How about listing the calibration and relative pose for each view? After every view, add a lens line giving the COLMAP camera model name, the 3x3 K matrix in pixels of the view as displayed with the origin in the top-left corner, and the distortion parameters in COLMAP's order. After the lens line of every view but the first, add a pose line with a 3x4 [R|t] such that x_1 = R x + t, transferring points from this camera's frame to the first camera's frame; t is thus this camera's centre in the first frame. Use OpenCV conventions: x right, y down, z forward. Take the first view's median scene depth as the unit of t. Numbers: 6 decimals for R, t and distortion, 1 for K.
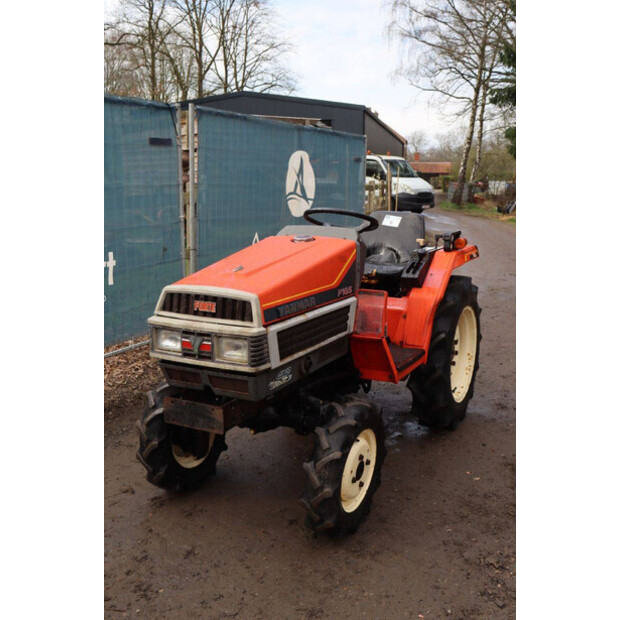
lens RADIAL K [[658.1, 0, 306.4], [0, 658.1, 314.3], [0, 0, 1]] dist [-0.042158, 0.000000]
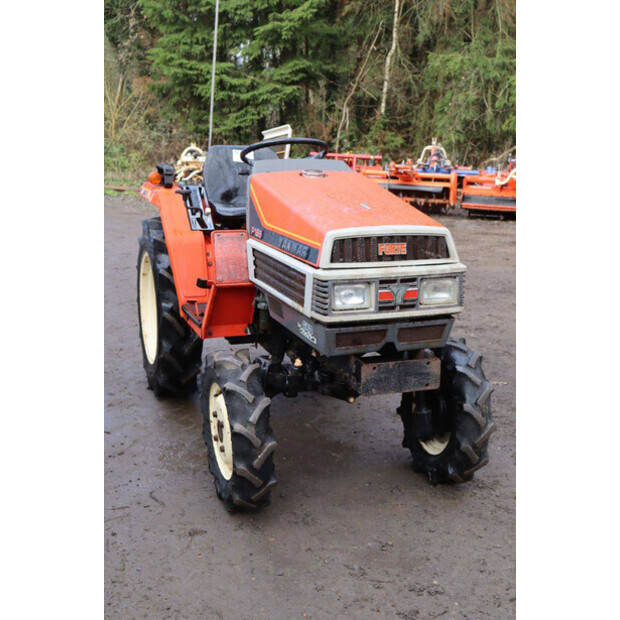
lens RADIAL K [[830.6, 0, 307.5], [0, 830.6, 310.3], [0, 0, 1]] dist [0.081094, 0.000000]
pose [[0.683662, -0.154530, 0.713251, -0.977014], [0.138688, 0.987025, 0.080910, -0.034636], [-0.716500, 0.043604, 0.696223, 0.320452]]
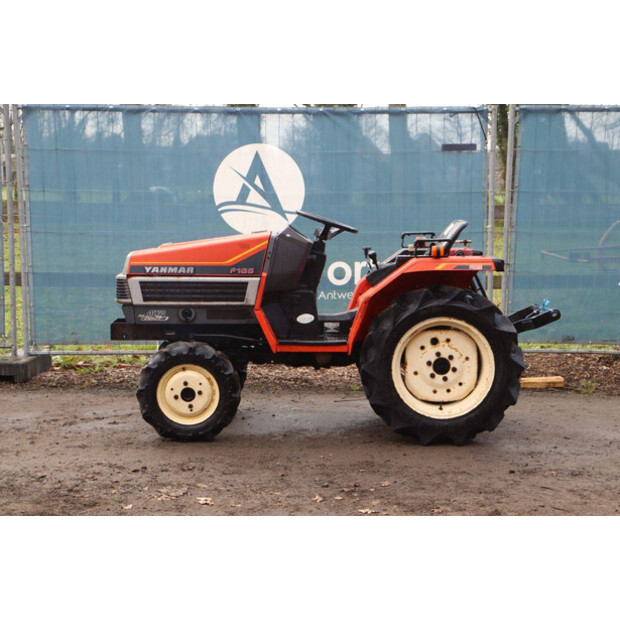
lens RADIAL K [[1175.4, 0, 309.8], [0, 1175.4, 310.6], [0, 0, 1]] dist [0.229613, 0.000000]
pose [[0.474661, 0.093183, -0.875222, 2.501701], [-0.180084, 0.983626, 0.007059, 0.002410], [0.861549, 0.154263, 0.483670, 0.001287]]
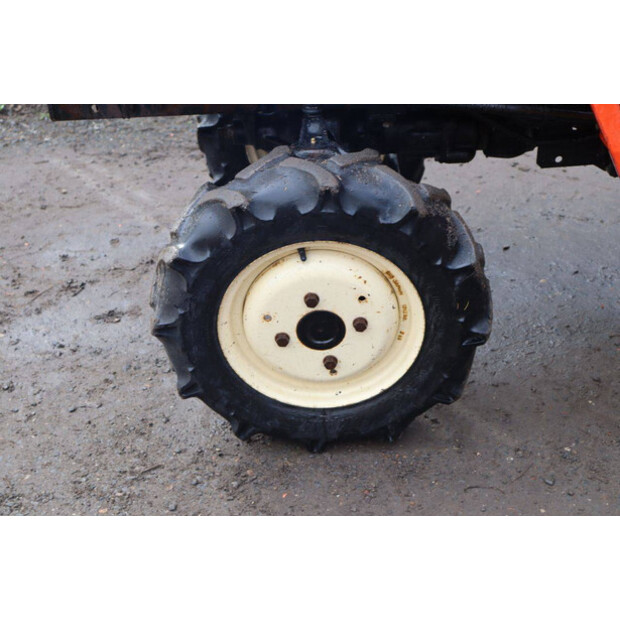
lens RADIAL K [[909.3, 0, 310.9], [0, 909.3, 308.6], [0, 0, 1]] dist [0.137378, 0.000000]
pose [[0.475321, 0.437621, -0.763255, 0.544213], [-0.128643, 0.892766, 0.431764, -0.021870], [0.870357, -0.107039, 0.480647, 0.770619]]
